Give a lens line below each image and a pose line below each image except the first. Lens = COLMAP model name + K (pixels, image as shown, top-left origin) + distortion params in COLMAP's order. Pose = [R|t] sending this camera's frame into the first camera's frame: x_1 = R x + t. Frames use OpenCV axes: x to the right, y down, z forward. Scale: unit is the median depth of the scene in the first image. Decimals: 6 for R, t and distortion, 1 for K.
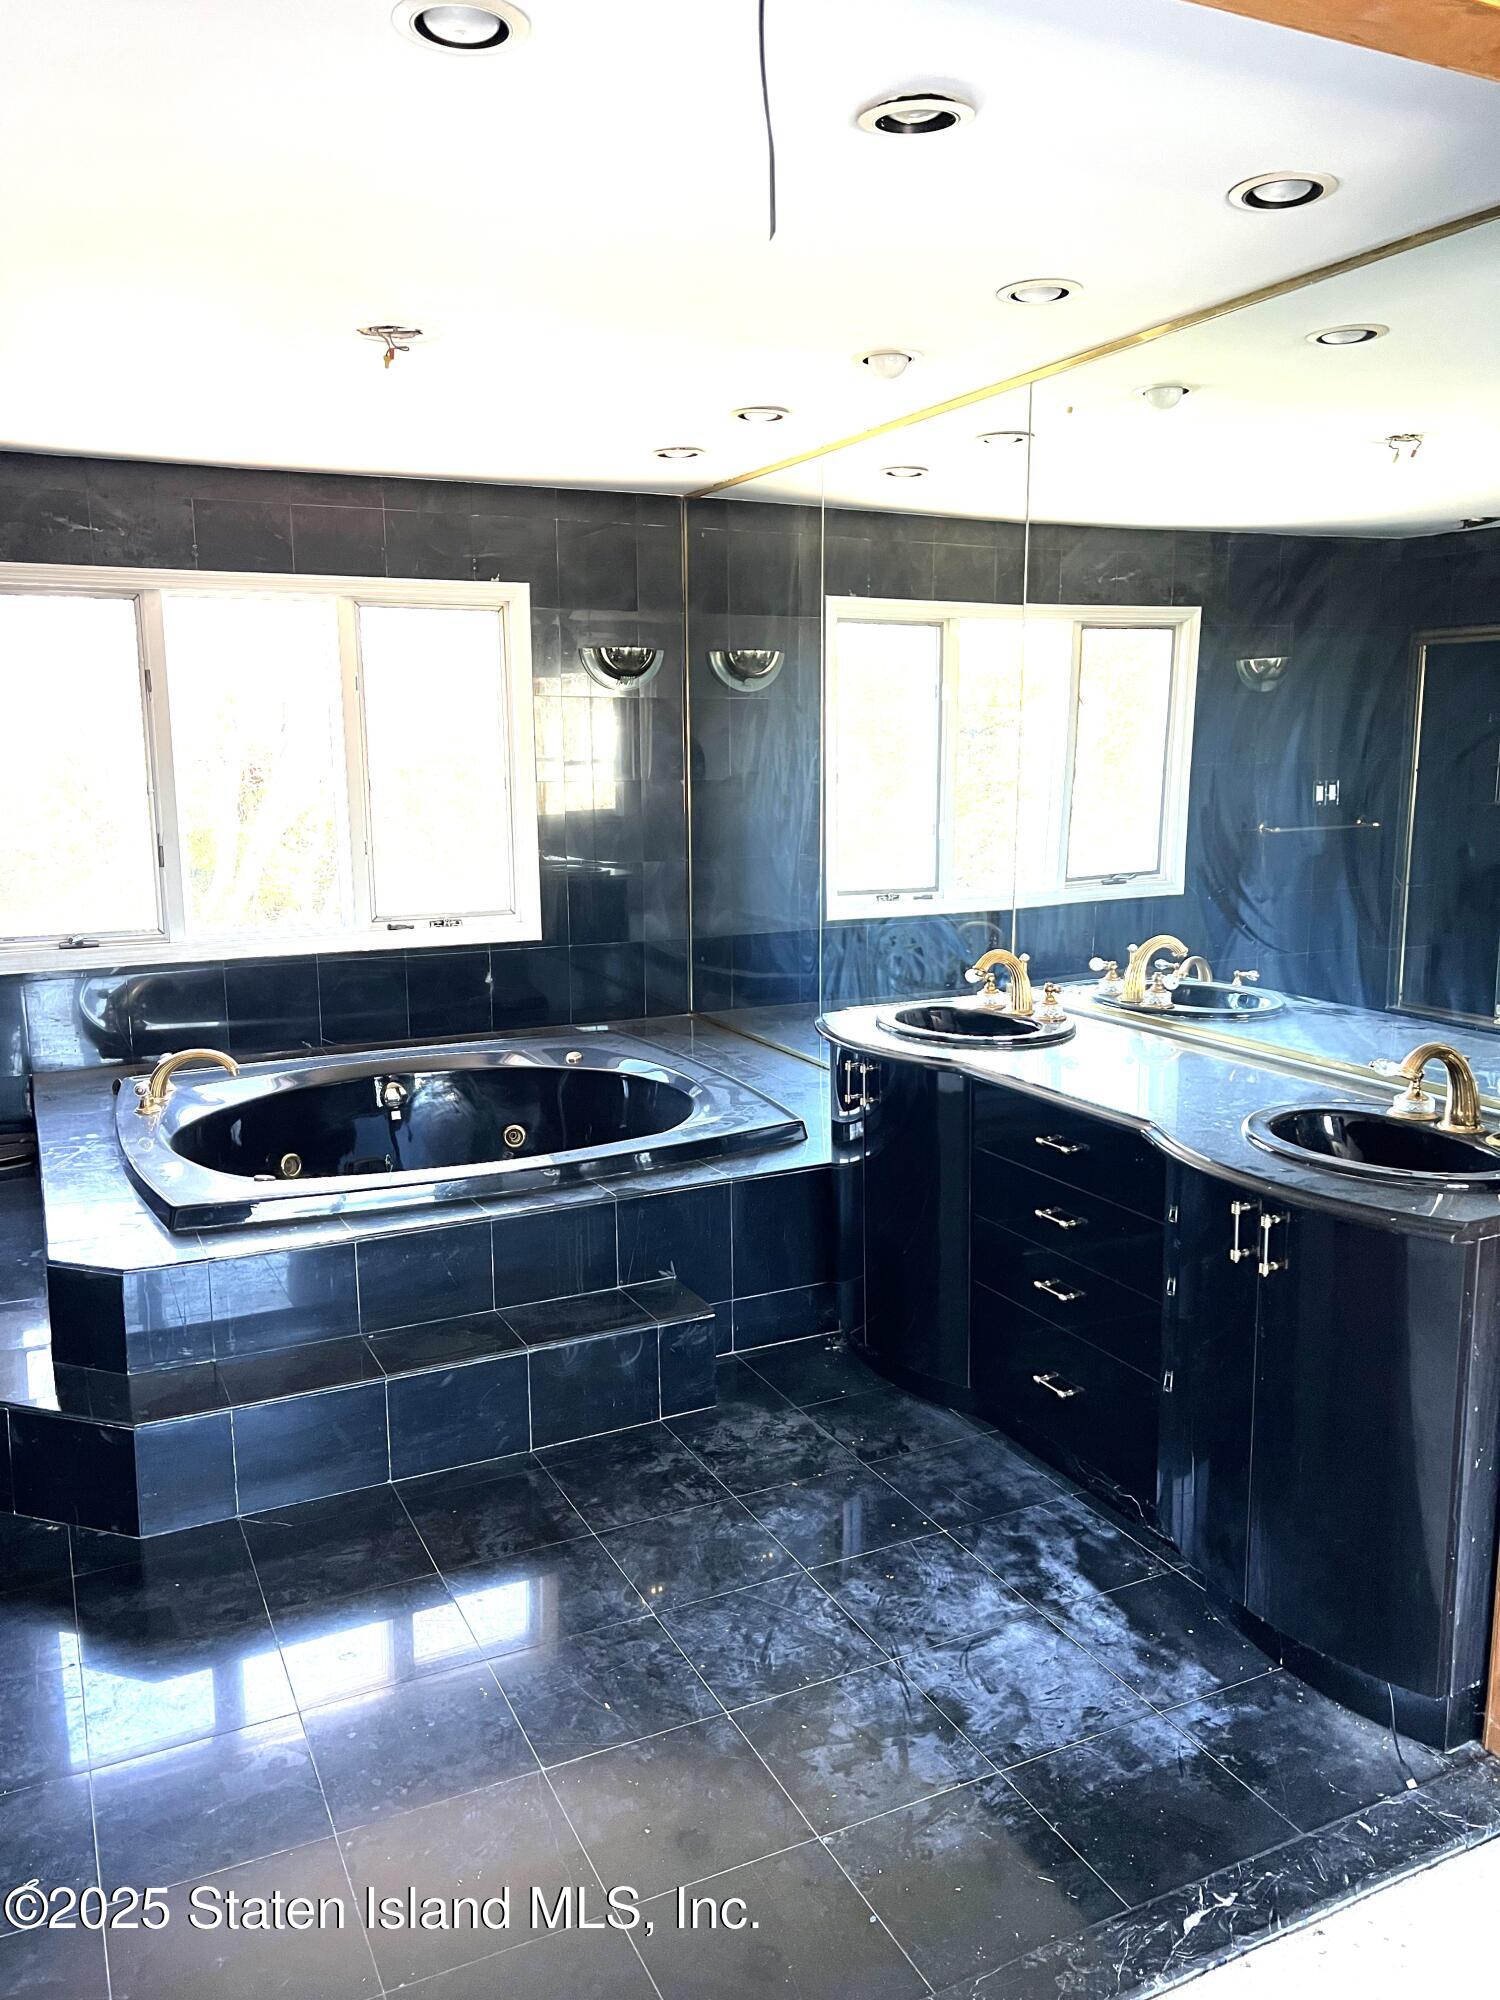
lens RADIAL K [[1495.8, 0, 740.1], [0, 1495.8, 1008.1], [0, 0, 1]] dist [0.062641, -0.062441]
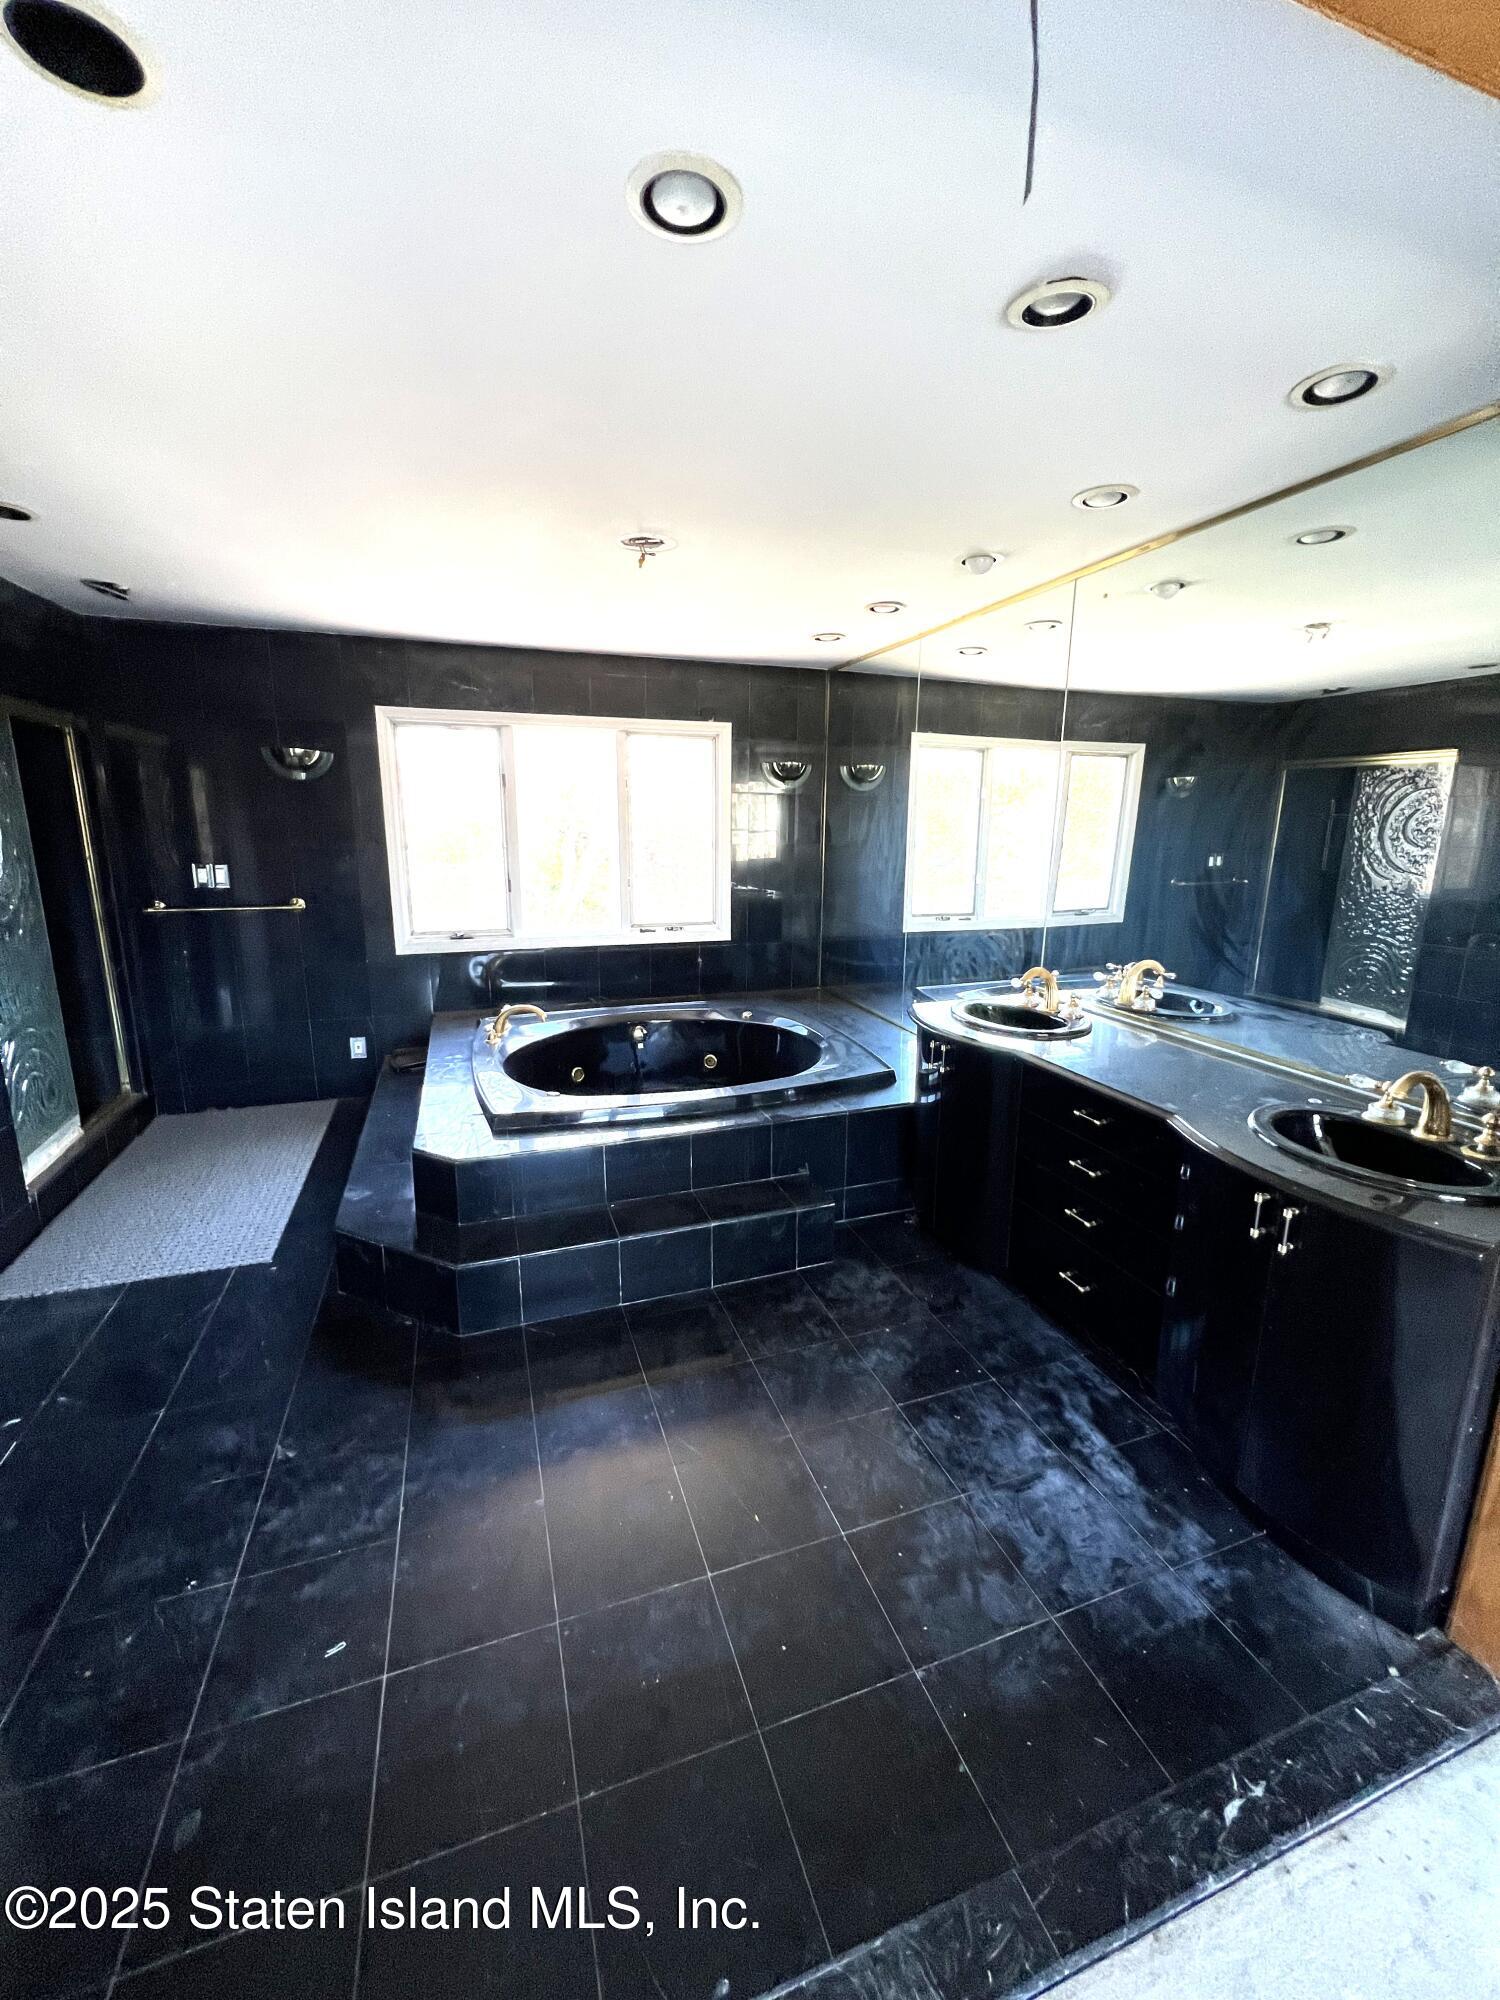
lens RADIAL K [[797.0, 0, 756.9], [0, 797.0, 997.2], [0, 0, 1]] dist [-0.000239, 0.000861]
pose [[0.994313, 0.038555, -0.099270, -0.024027], [-0.034394, 0.998470, 0.043291, -0.036768], [0.100787, -0.039630, 0.994118, 0.207660]]
